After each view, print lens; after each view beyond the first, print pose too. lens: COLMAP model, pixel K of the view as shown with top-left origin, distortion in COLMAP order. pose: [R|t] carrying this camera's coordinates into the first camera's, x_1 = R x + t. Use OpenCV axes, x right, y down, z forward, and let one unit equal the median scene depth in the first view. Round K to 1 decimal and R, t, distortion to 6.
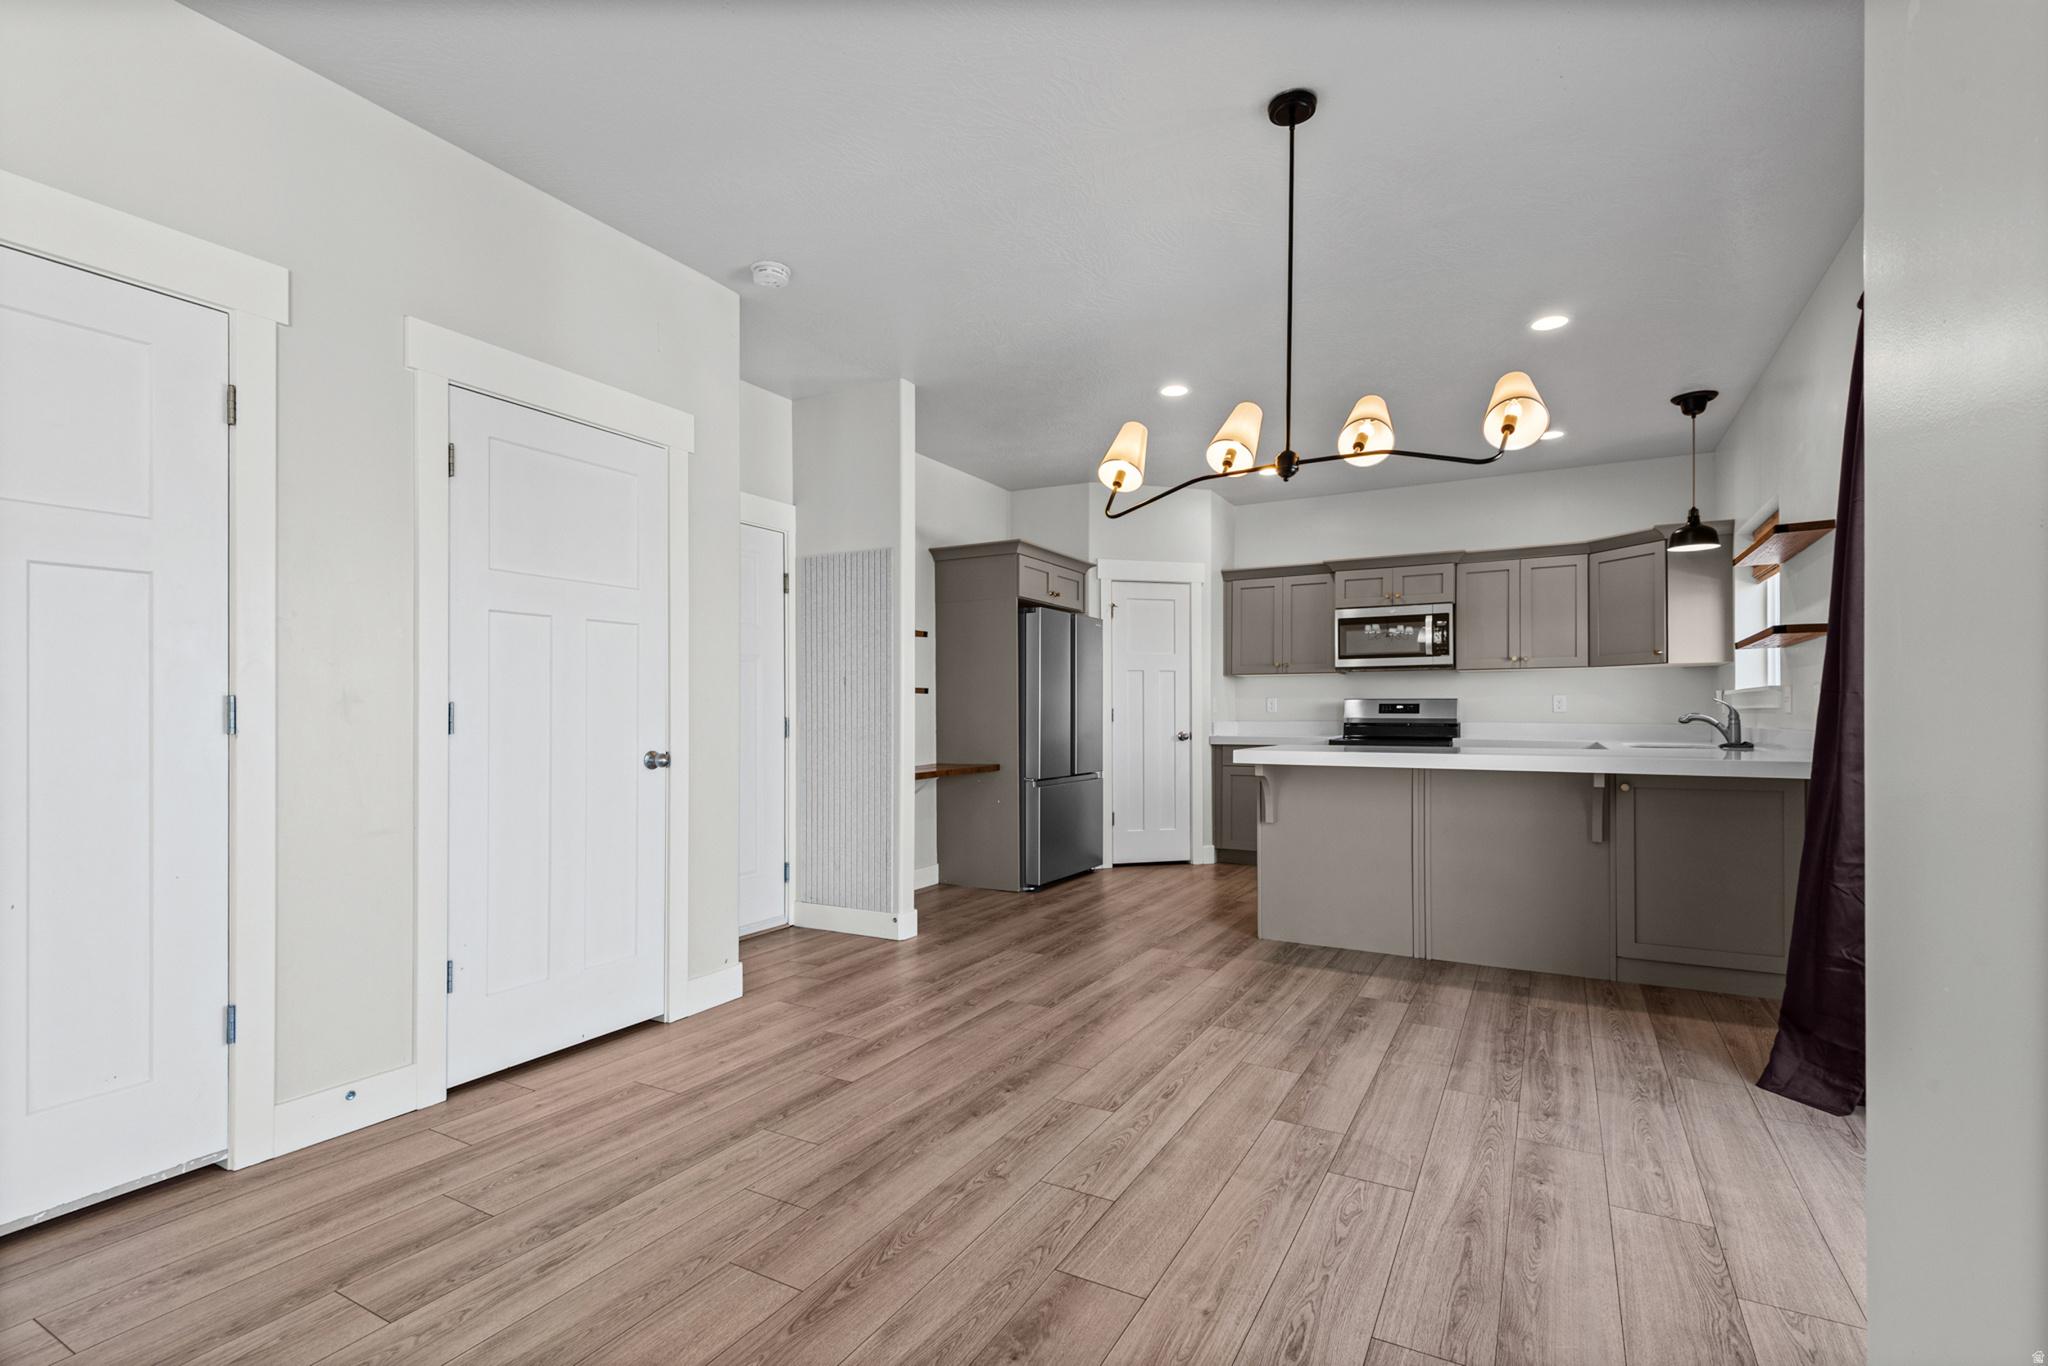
lens RADIAL K [[971.2, 0, 1016.7], [0, 971.2, 689.6], [0, 0, 1]] dist [0.019018, -0.004038]
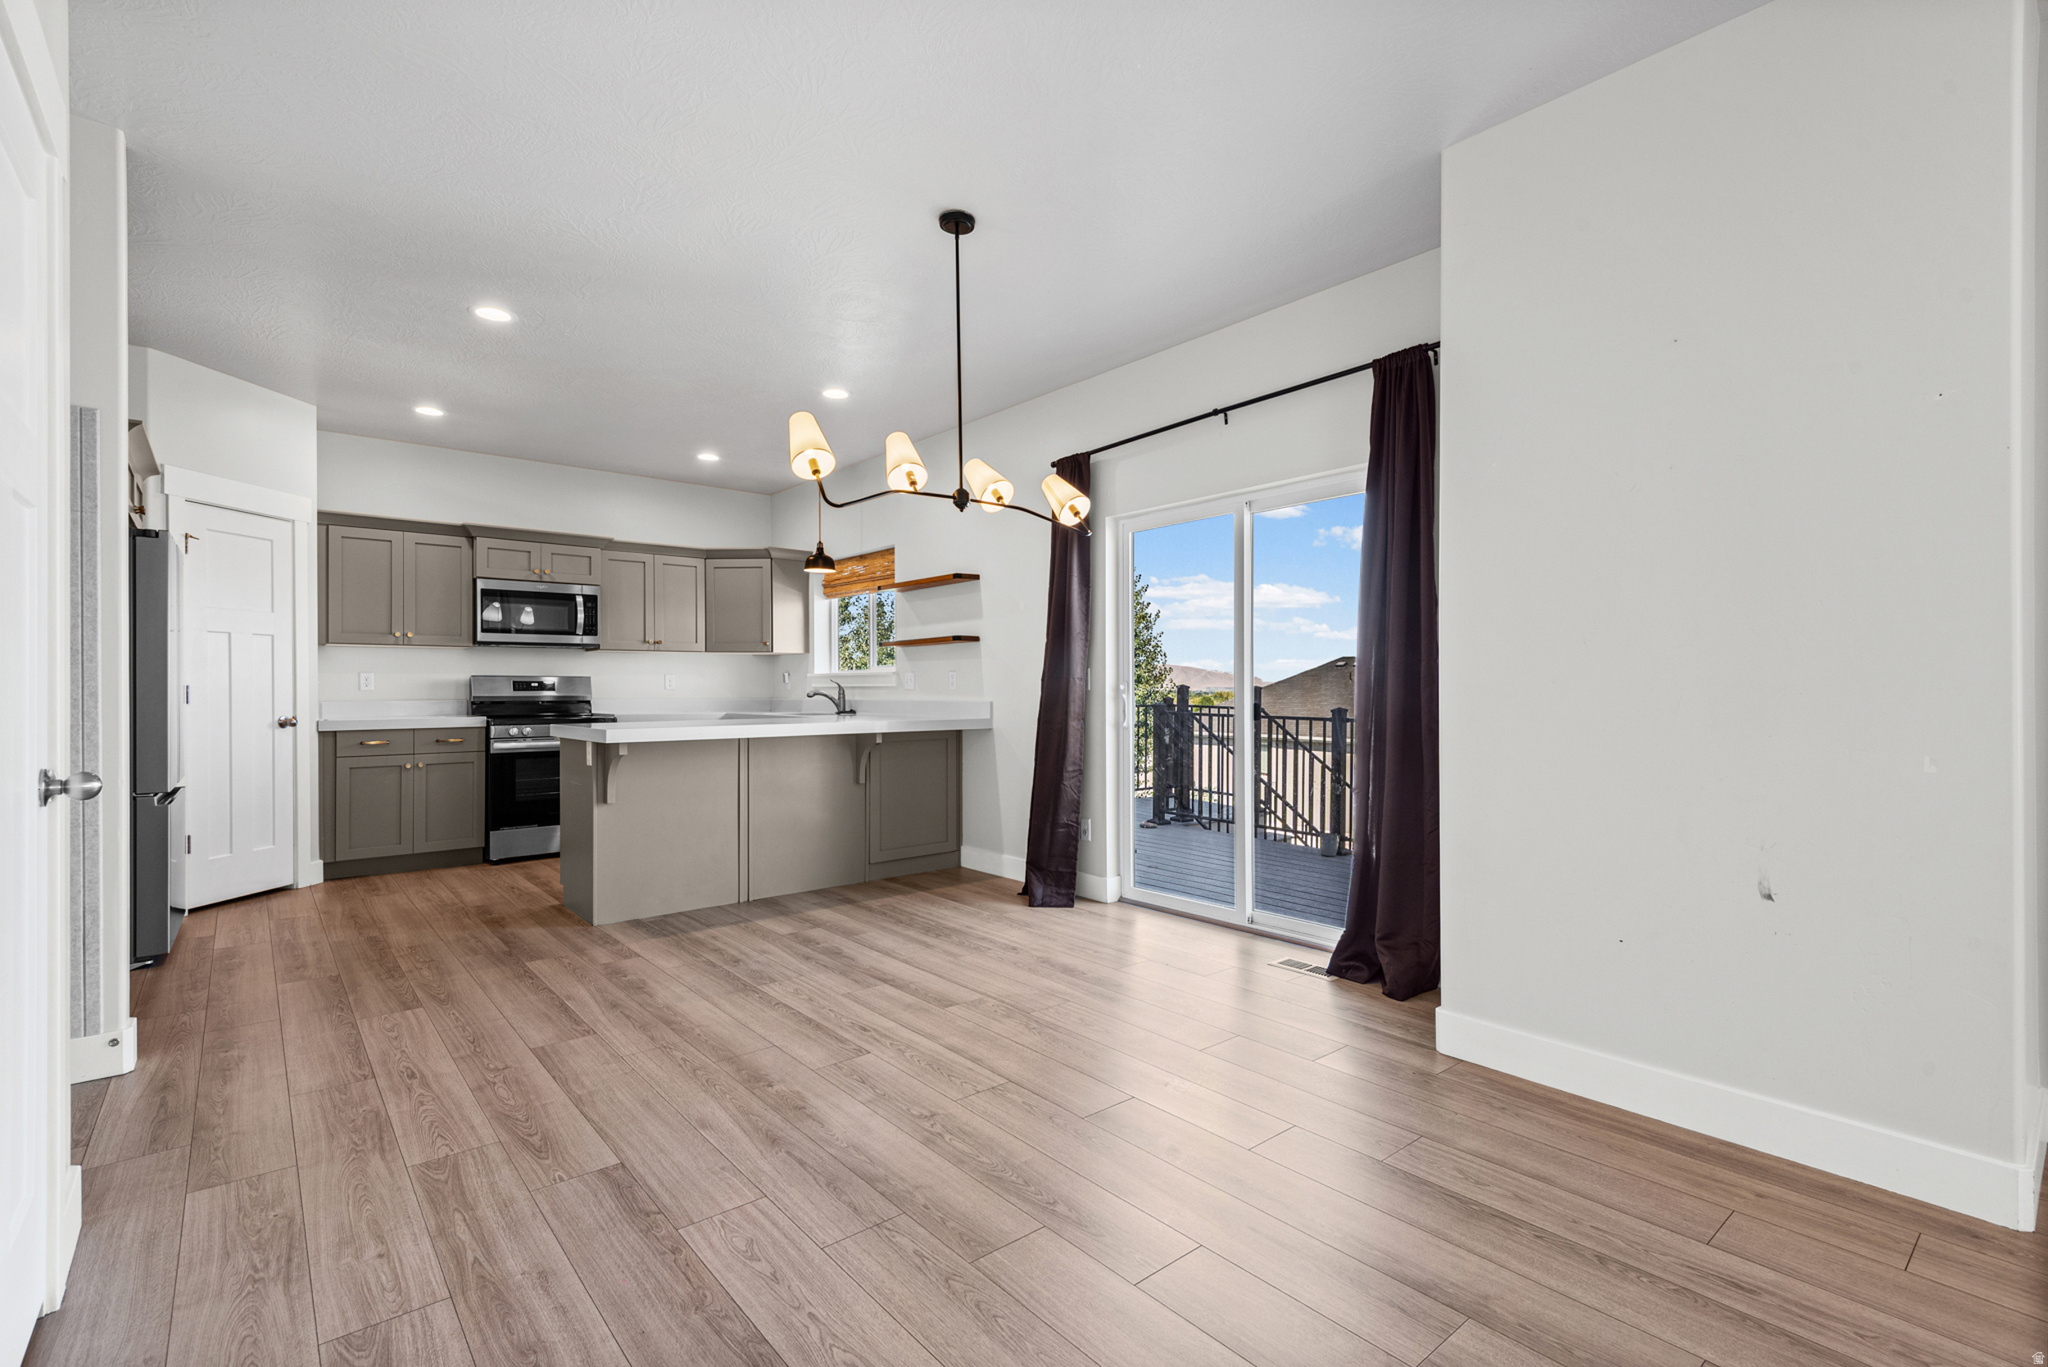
lens RADIAL K [[971.2, 0, 1028.6], [0, 971.2, 701.9], [0, 0, 1]] dist [0.019018, -0.004038]
pose [[0.313788, -0.014530, 0.949382, -0.667949], [-0.020246, 0.999553, 0.021989, 0.005400], [-0.949277, -0.026121, 0.313354, 0.371059]]
